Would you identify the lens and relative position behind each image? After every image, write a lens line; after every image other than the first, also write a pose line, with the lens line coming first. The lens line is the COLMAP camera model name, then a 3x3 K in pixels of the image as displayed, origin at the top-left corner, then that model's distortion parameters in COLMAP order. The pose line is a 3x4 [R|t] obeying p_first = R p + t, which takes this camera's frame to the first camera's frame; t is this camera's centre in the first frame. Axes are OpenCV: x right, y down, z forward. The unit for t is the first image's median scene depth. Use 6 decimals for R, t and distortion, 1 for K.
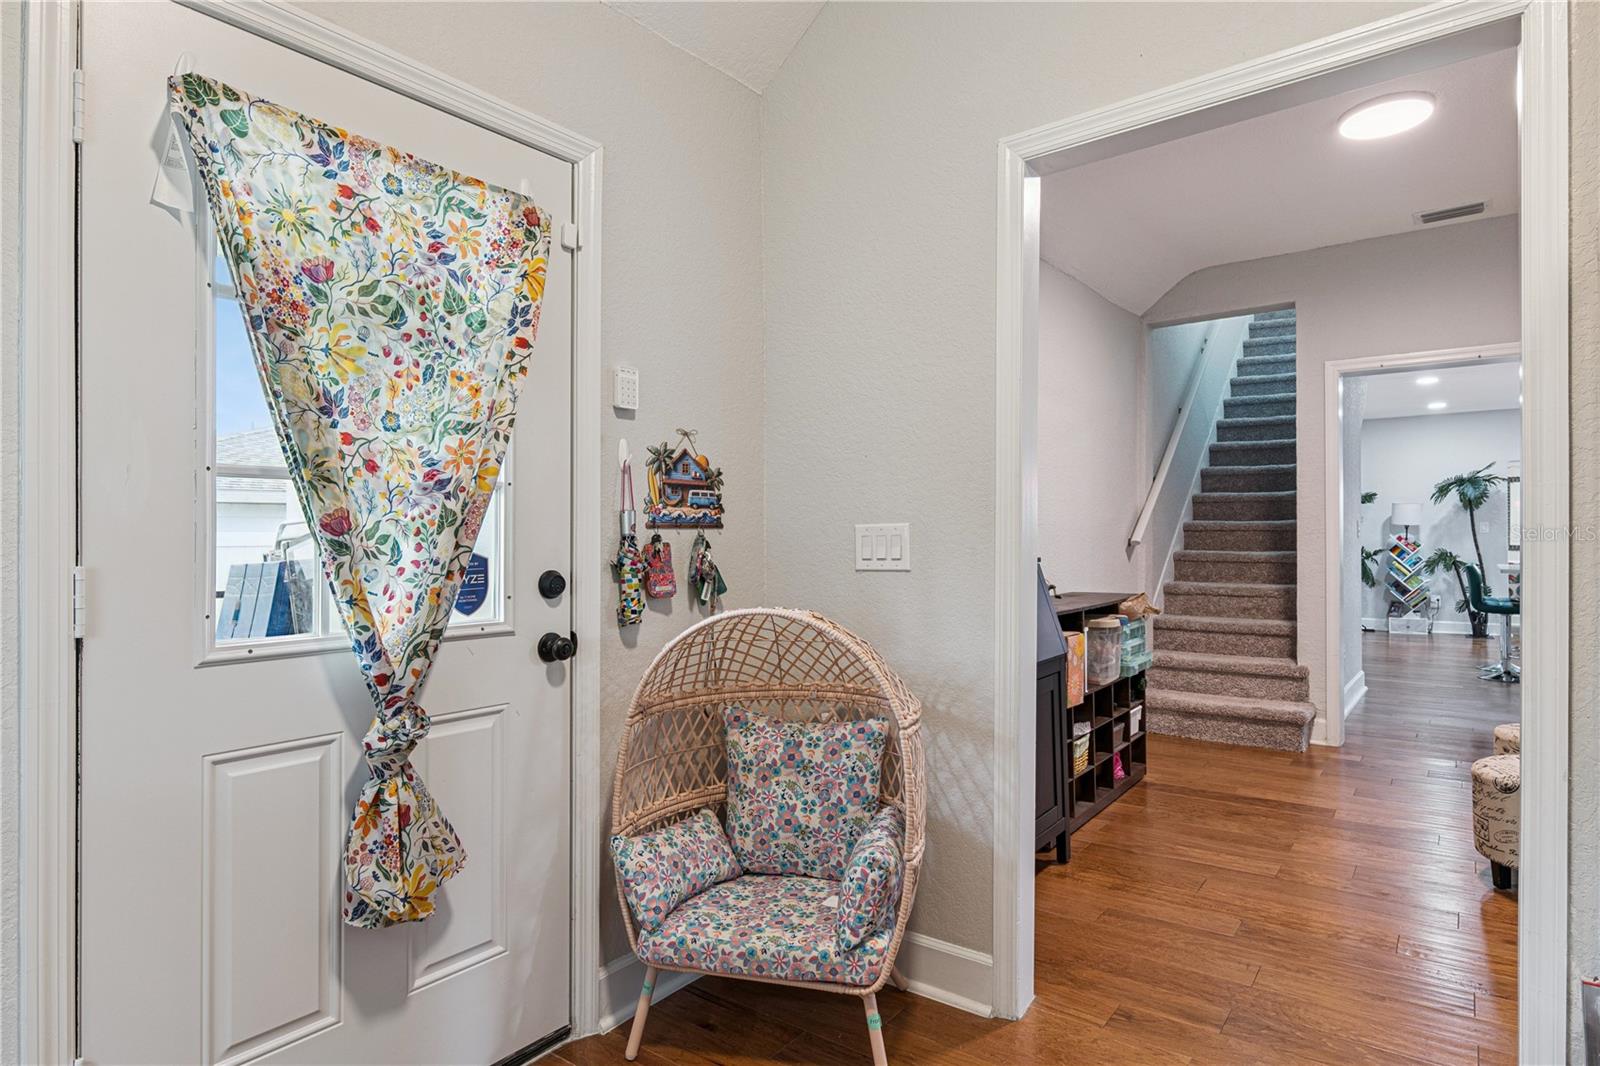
lens RADIAL K [[884.3, 0, 800.0], [0, 884.3, 533.0], [0, 0, 1]] dist [0.003497, 0.000342]
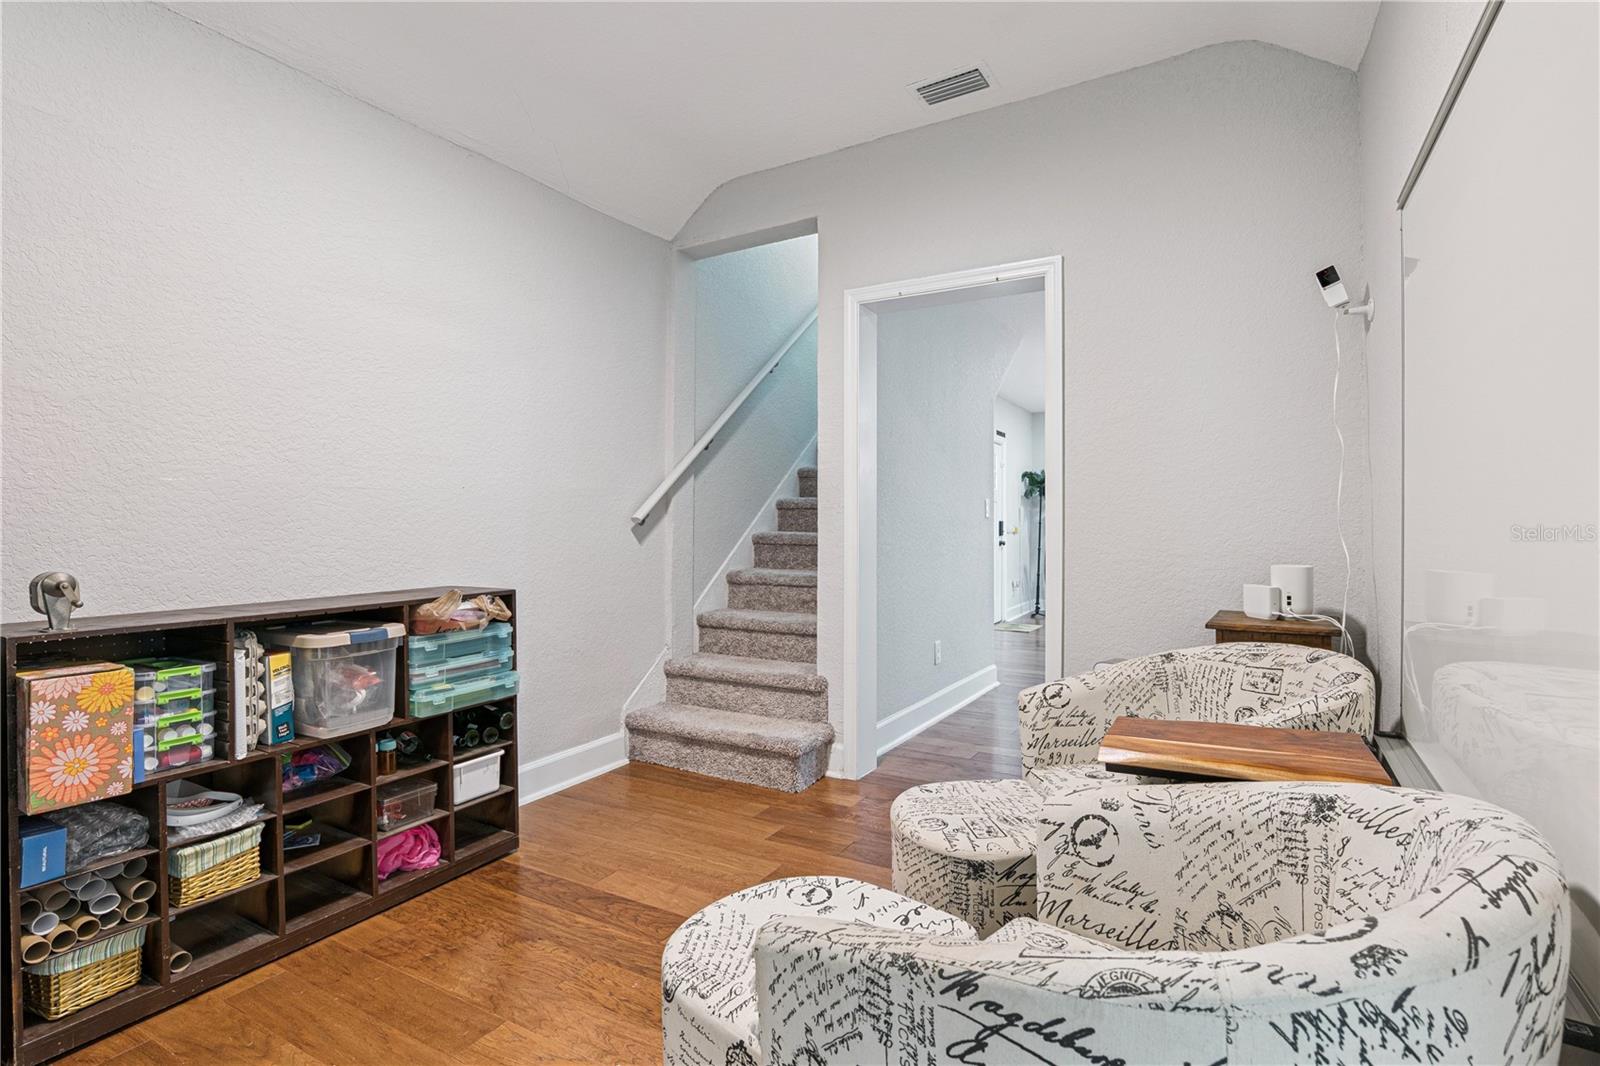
lens RADIAL K [[759.7, 0, 833.0], [0, 759.7, 519.0], [0, 0, 1]] dist [-0.011046, 0.000255]
pose [[0.990990, 0.004497, 0.133861, 0.458354], [-0.003771, 0.999977, -0.005680, 0.013298], [-0.133883, 0.005124, 0.990984, 0.309693]]
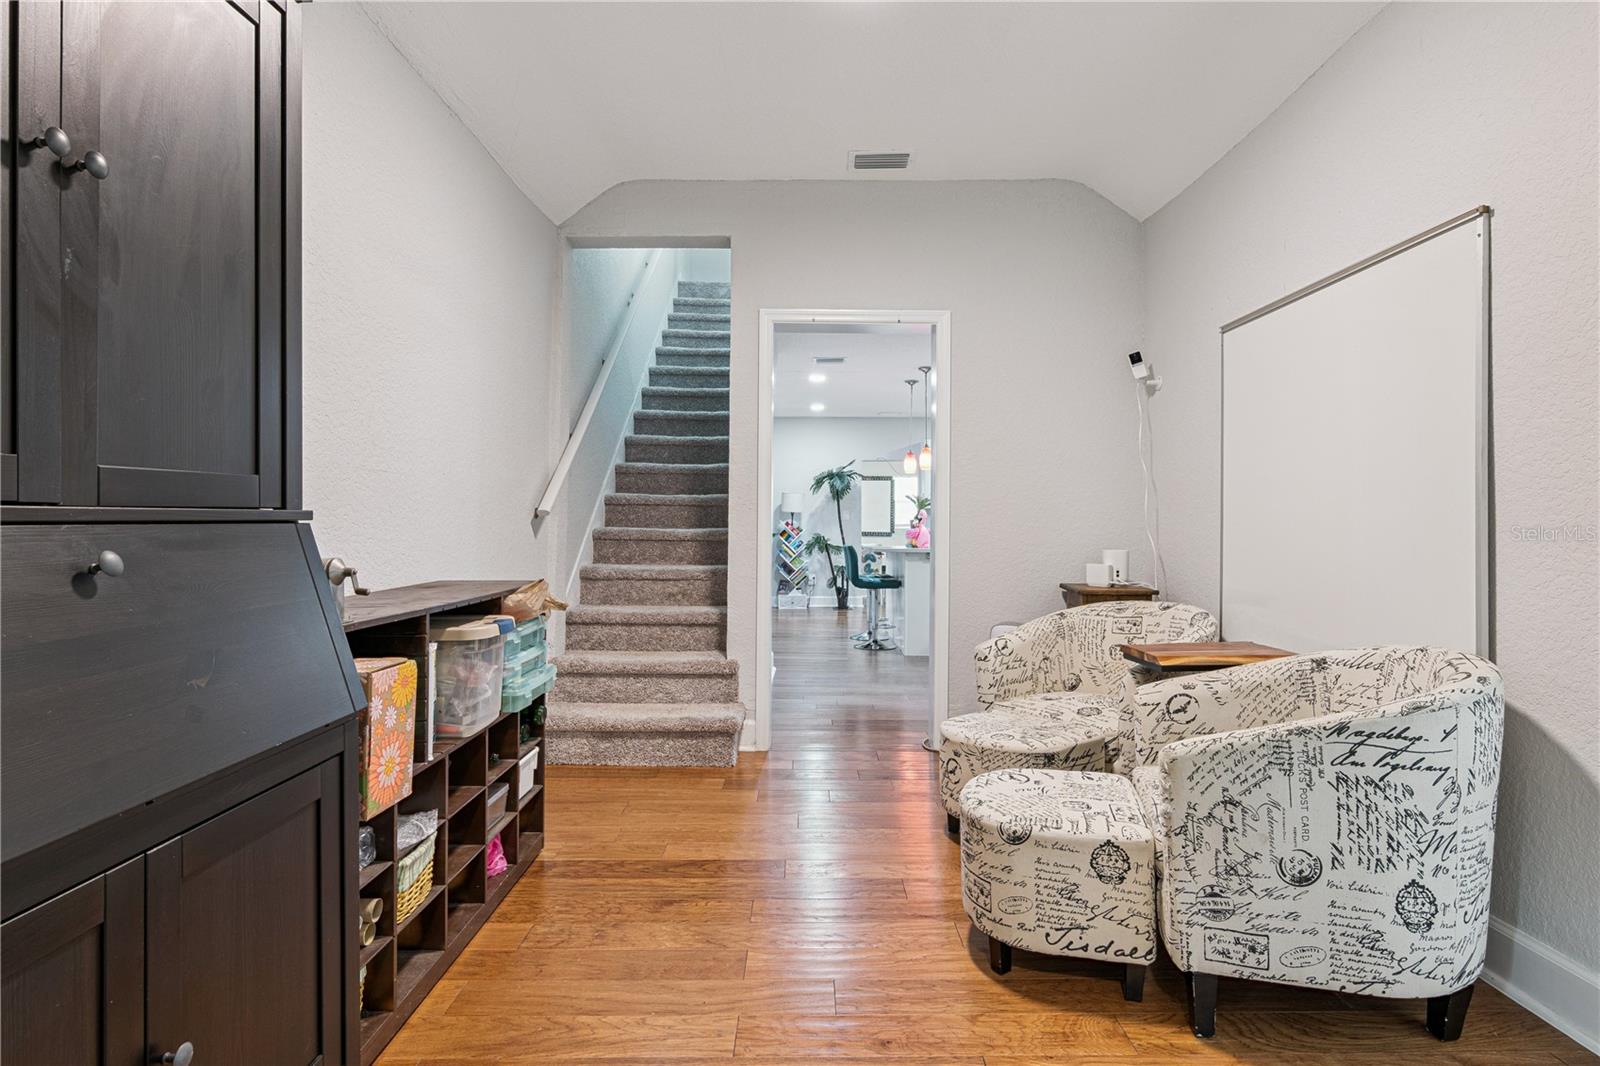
lens RADIAL K [[809.0, 0, 798.3], [0, 809.0, 505.0], [0, 0, 1]] dist [-0.002248, 0.000221]
pose [[0.802256, 0.026891, 0.596375, 0.141445], [-0.012016, 0.999510, -0.028904, 0.021652], [-0.596860, 0.016022, 0.802186, 0.315520]]
